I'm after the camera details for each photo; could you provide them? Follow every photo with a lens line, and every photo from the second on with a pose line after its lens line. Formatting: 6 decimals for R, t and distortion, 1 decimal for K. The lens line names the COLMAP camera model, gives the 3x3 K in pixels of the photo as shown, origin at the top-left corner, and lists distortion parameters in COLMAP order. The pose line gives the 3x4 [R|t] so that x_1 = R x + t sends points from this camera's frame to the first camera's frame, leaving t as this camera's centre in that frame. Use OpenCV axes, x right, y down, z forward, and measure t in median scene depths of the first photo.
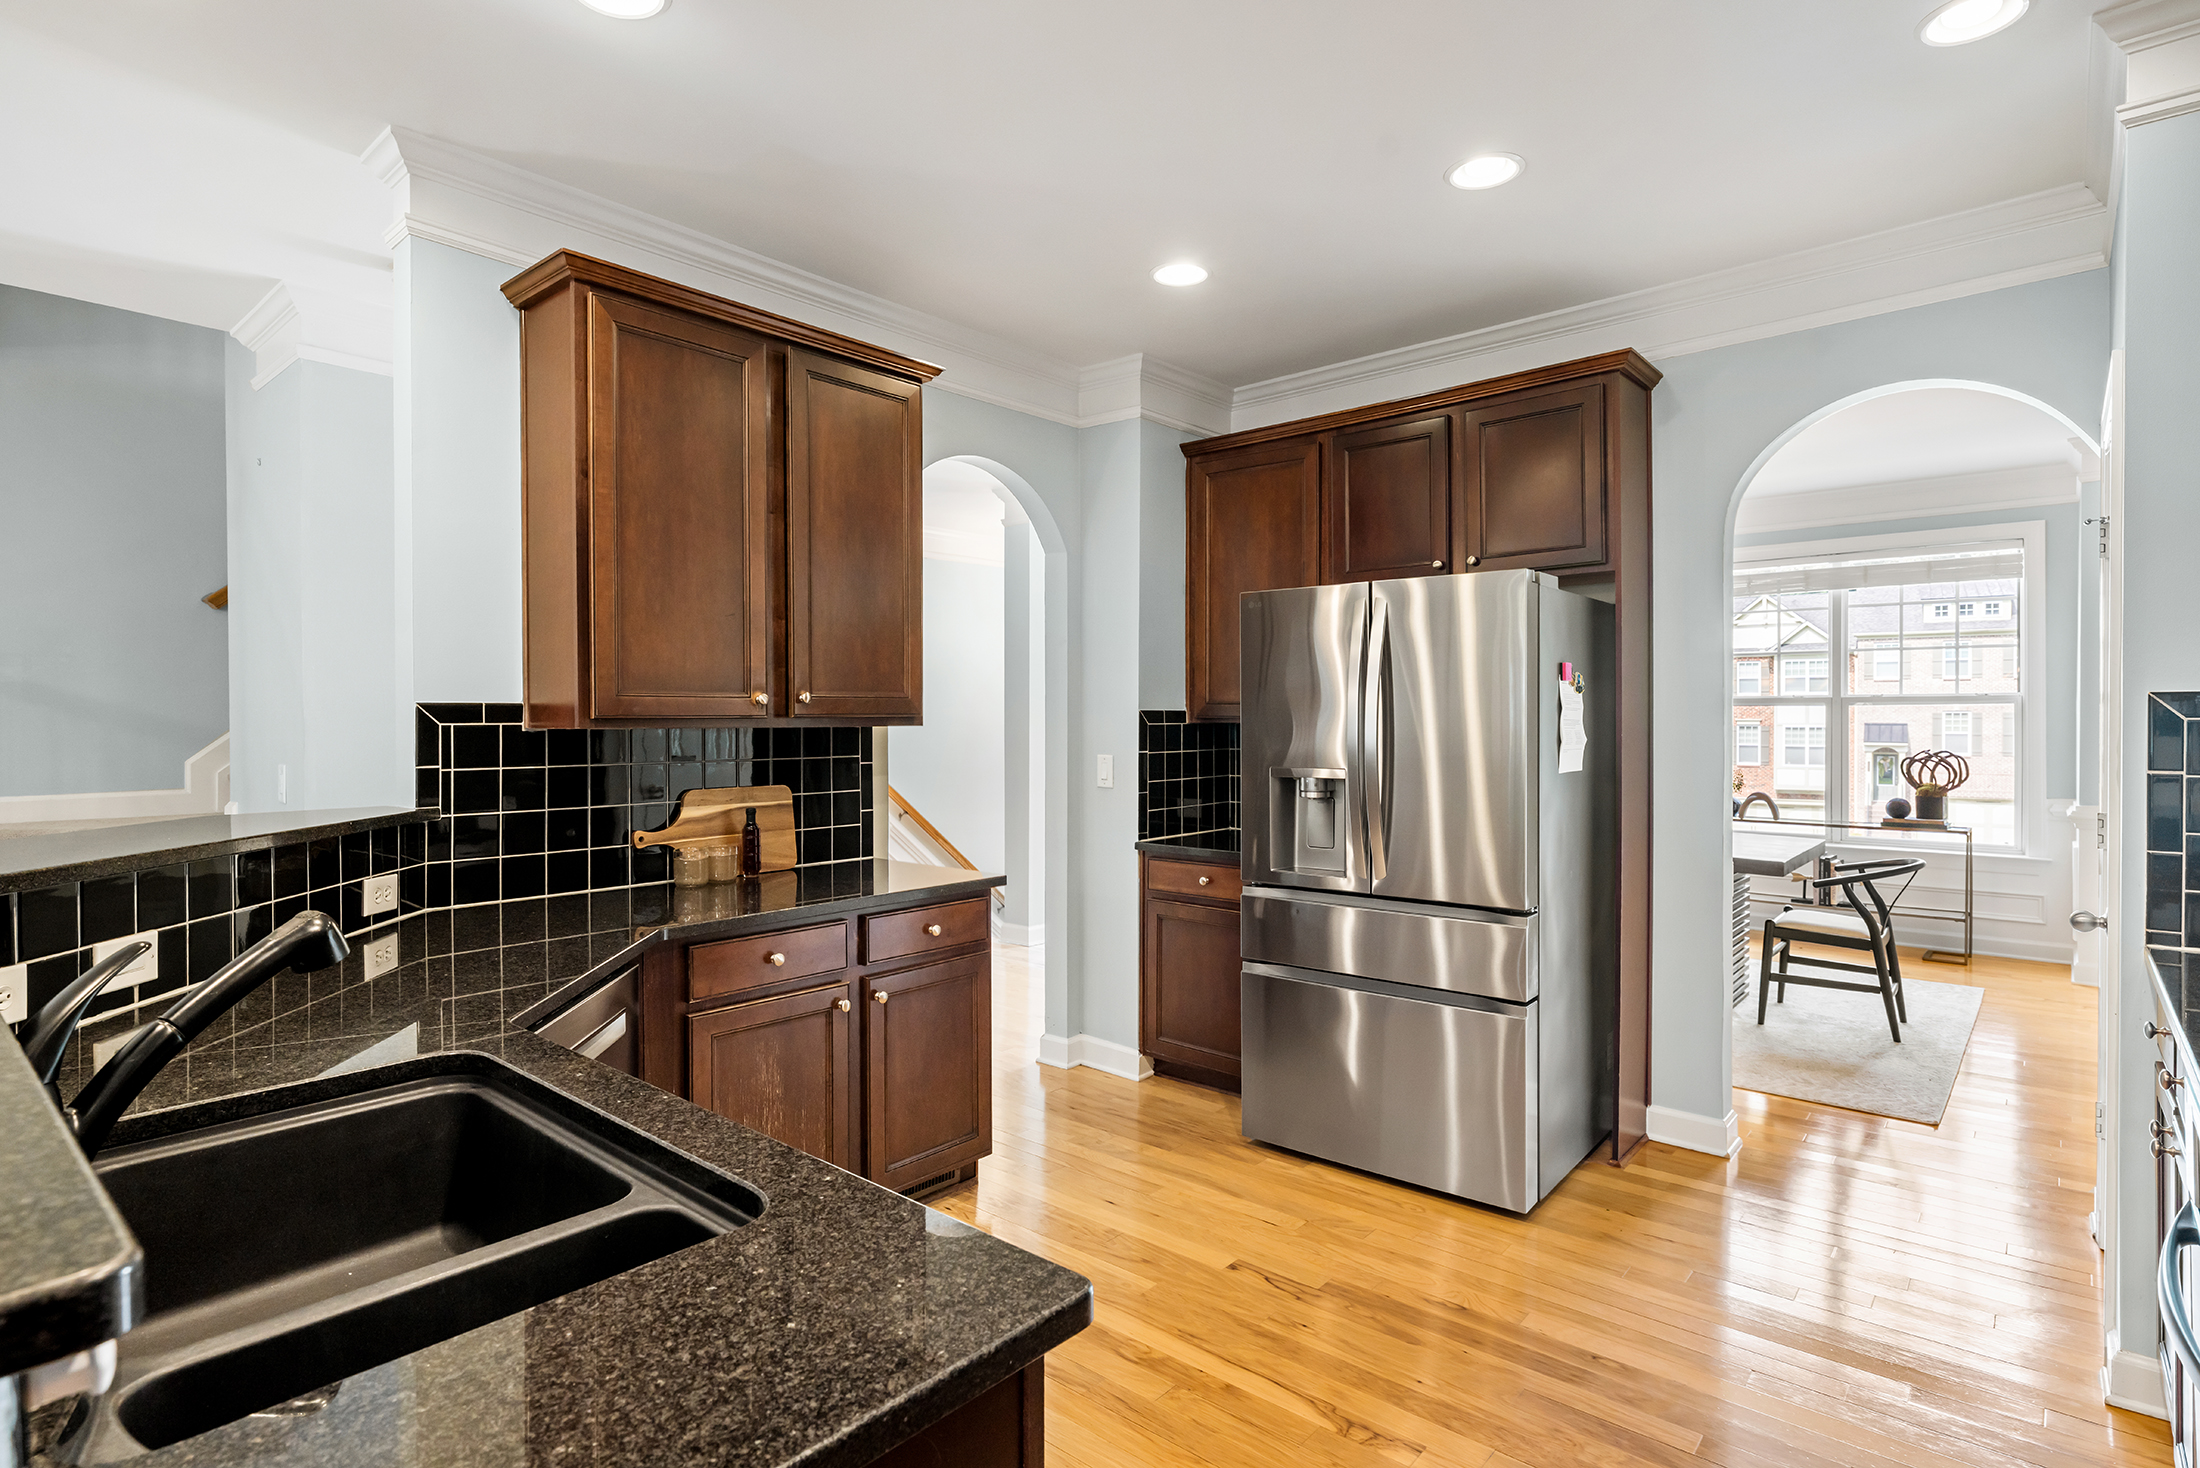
lens RADIAL K [[1109.1, 0, 1103.0], [0, 1109.1, 719.7], [0, 0, 1]] dist [0.003400, 0.000774]
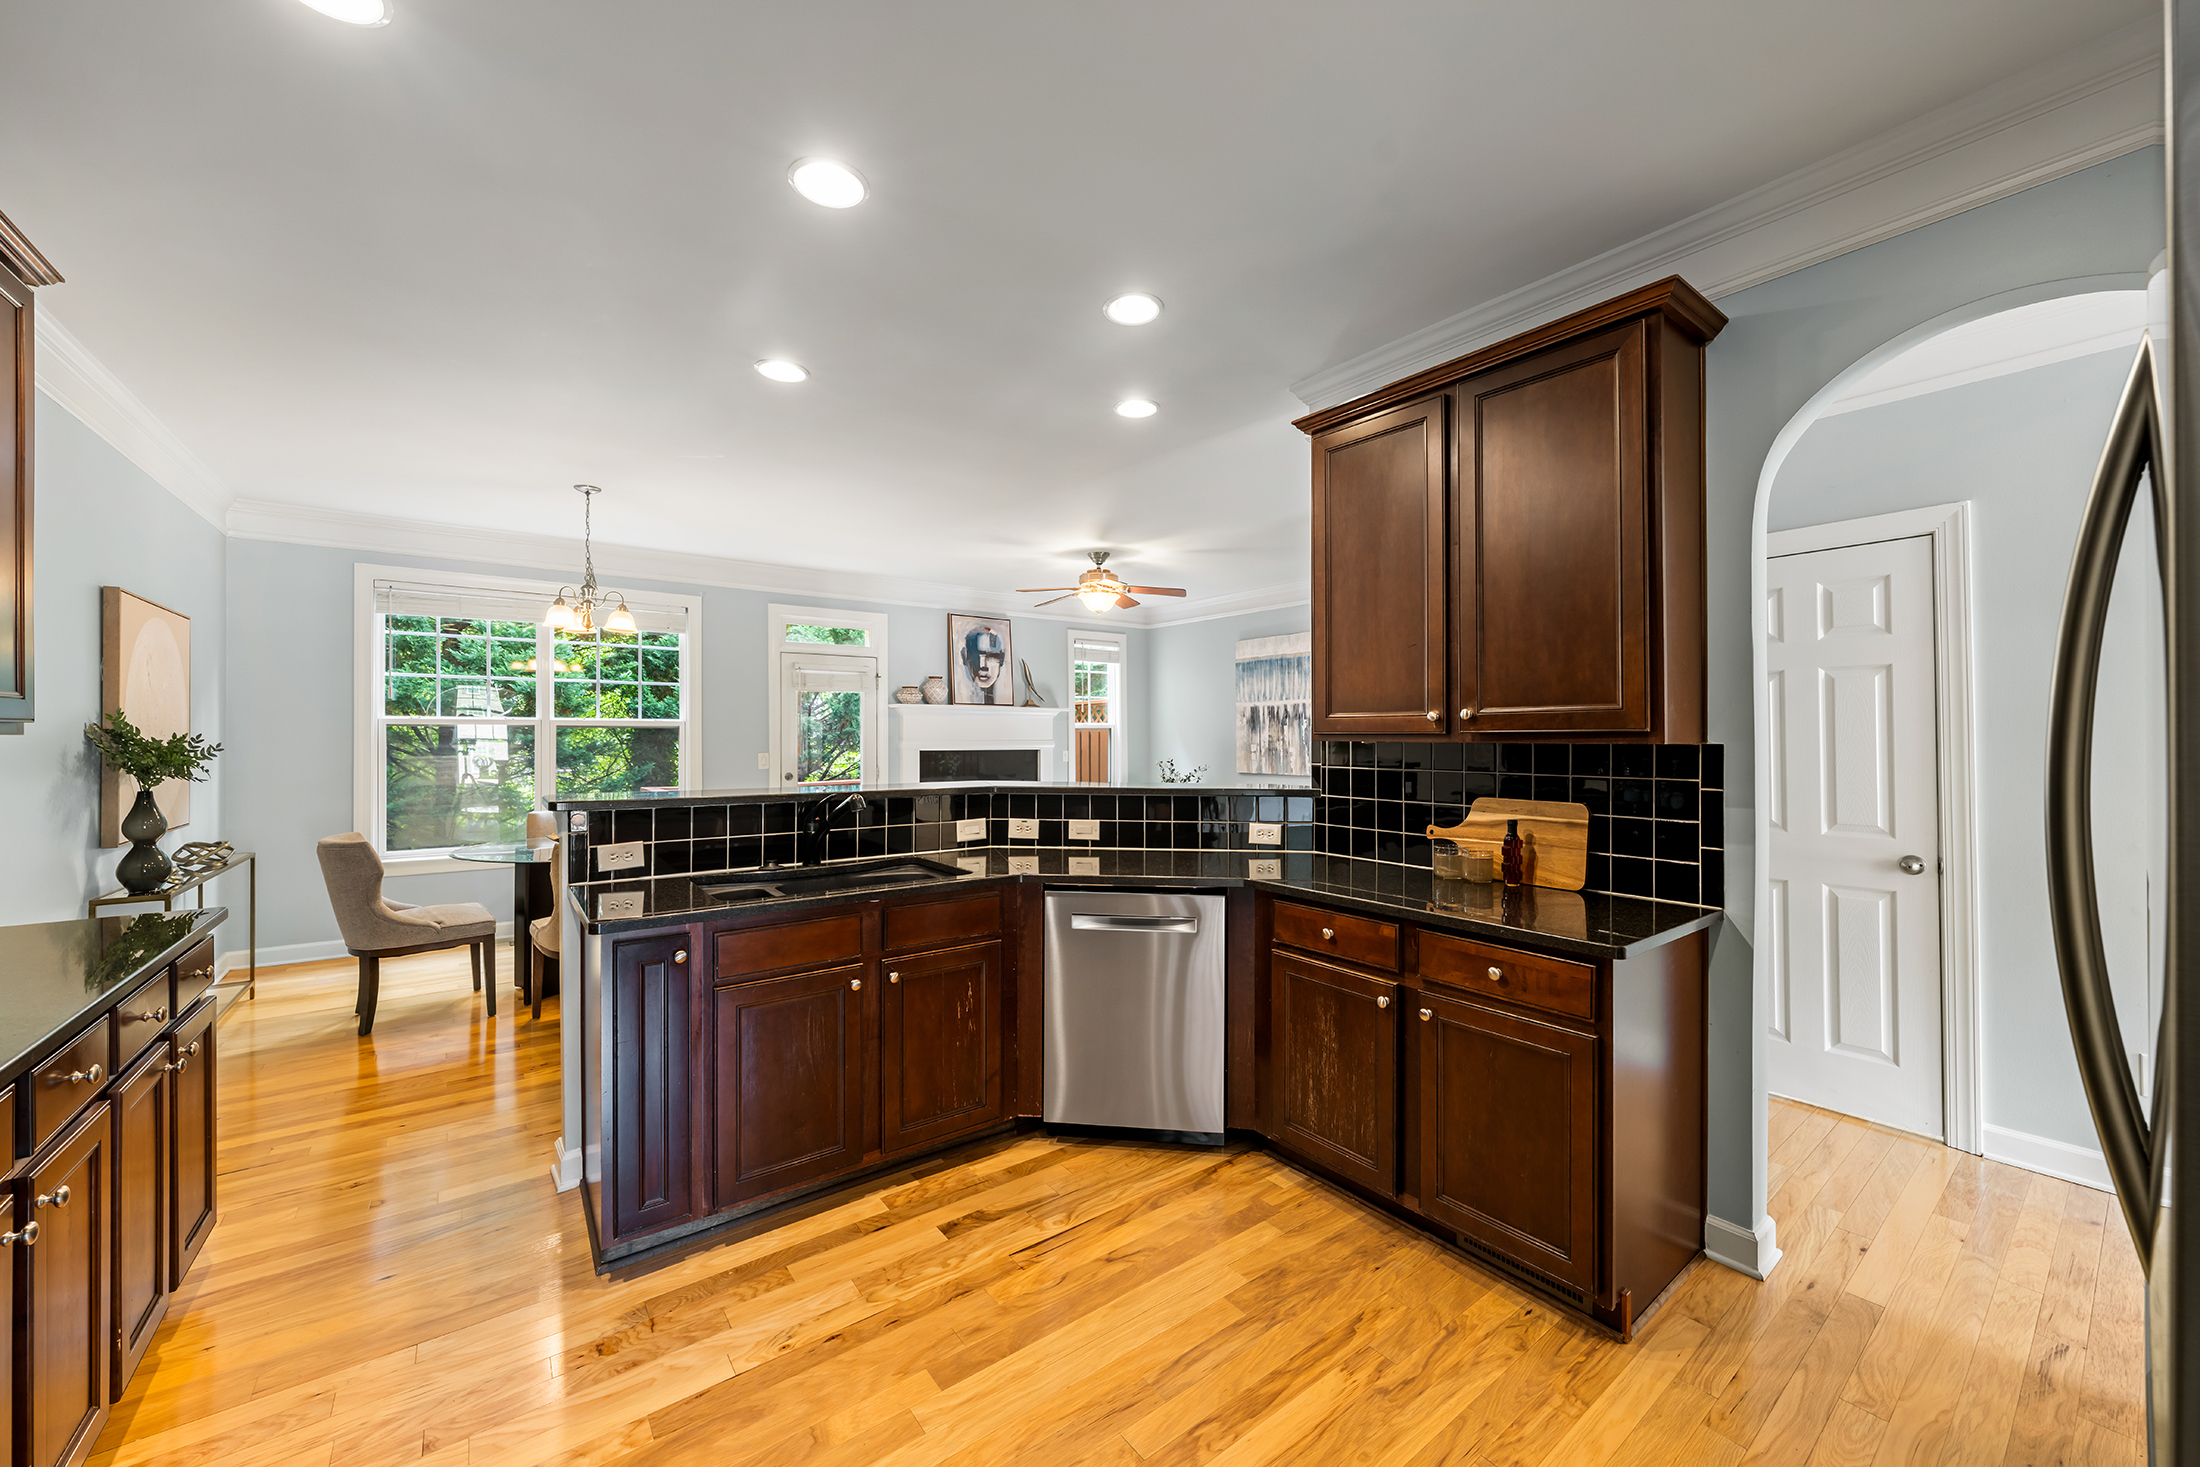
lens RADIAL K [[822.1, 0, 1100.0], [0, 822.1, 733.5], [0, 0, 1]] dist [0.000572, -0.000053]
pose [[-0.207435, -0.000278, -0.978249, 0.503870], [-0.000946, 1.000000, -0.000083, -0.001471], [0.978248, 0.000909, -0.207435, 0.746900]]
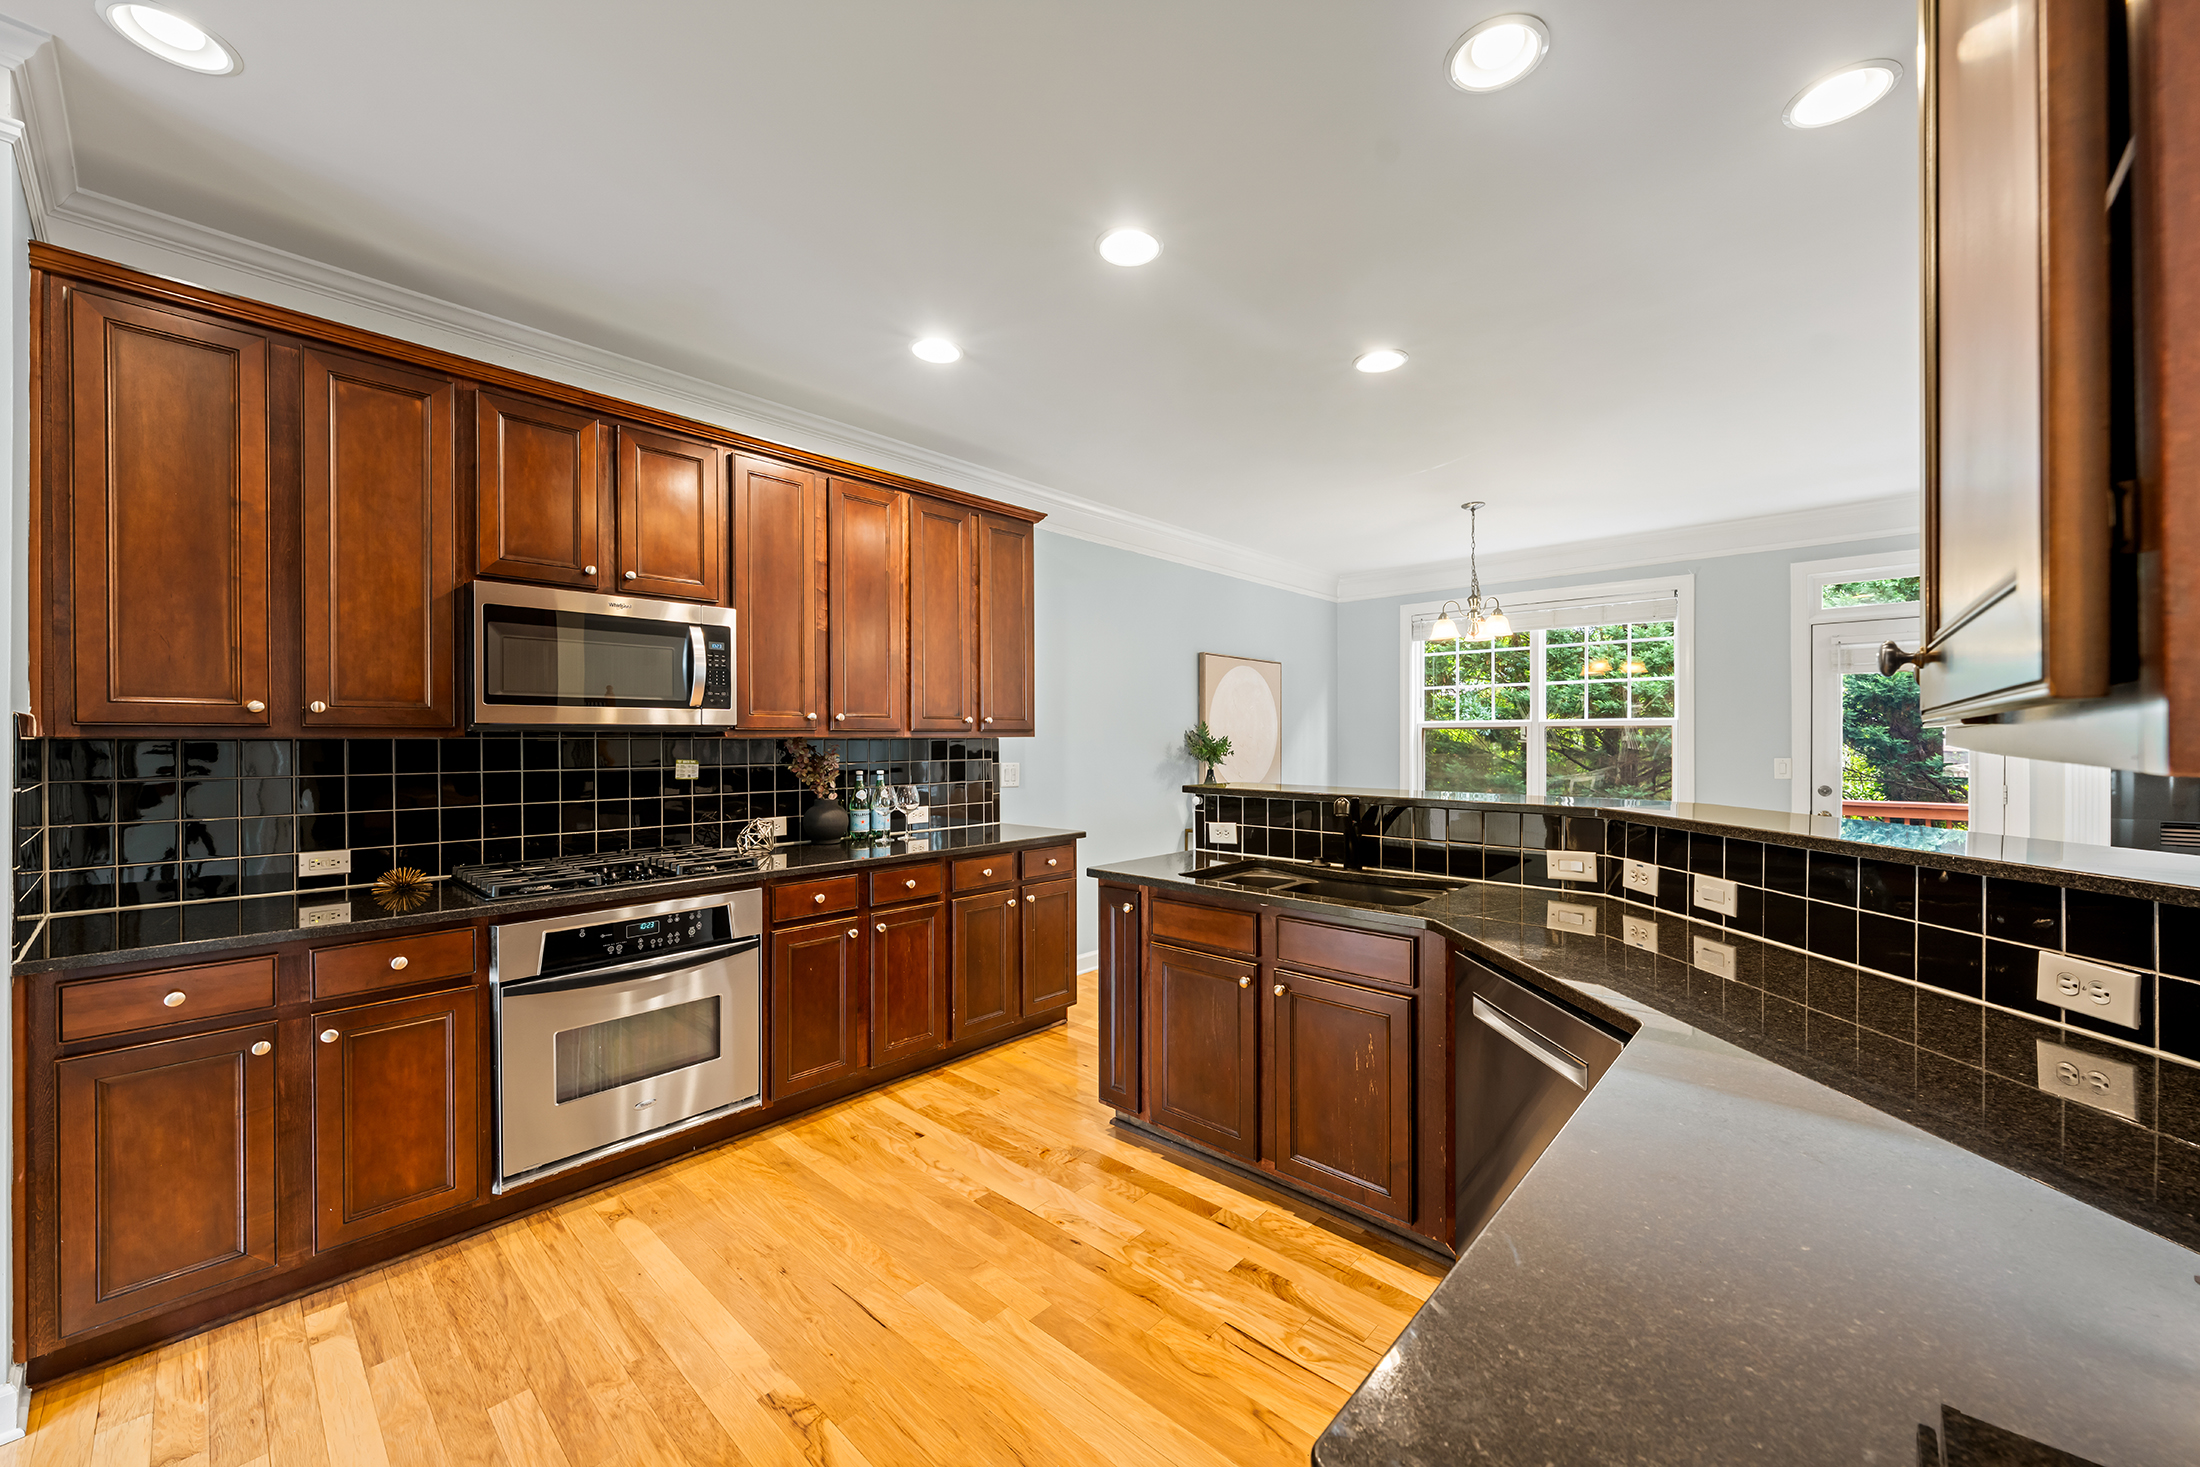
lens RADIAL K [[829.9, 0, 1114.9], [0, 829.9, 742.9], [0, 0, 1]] dist [-0.000260, -0.000051]
pose [[-0.999811, 0.003802, 0.019062, -0.047882], [0.003954, 0.999961, 0.007905, 0.000431], [-0.019031, 0.007979, -0.999787, 1.118323]]
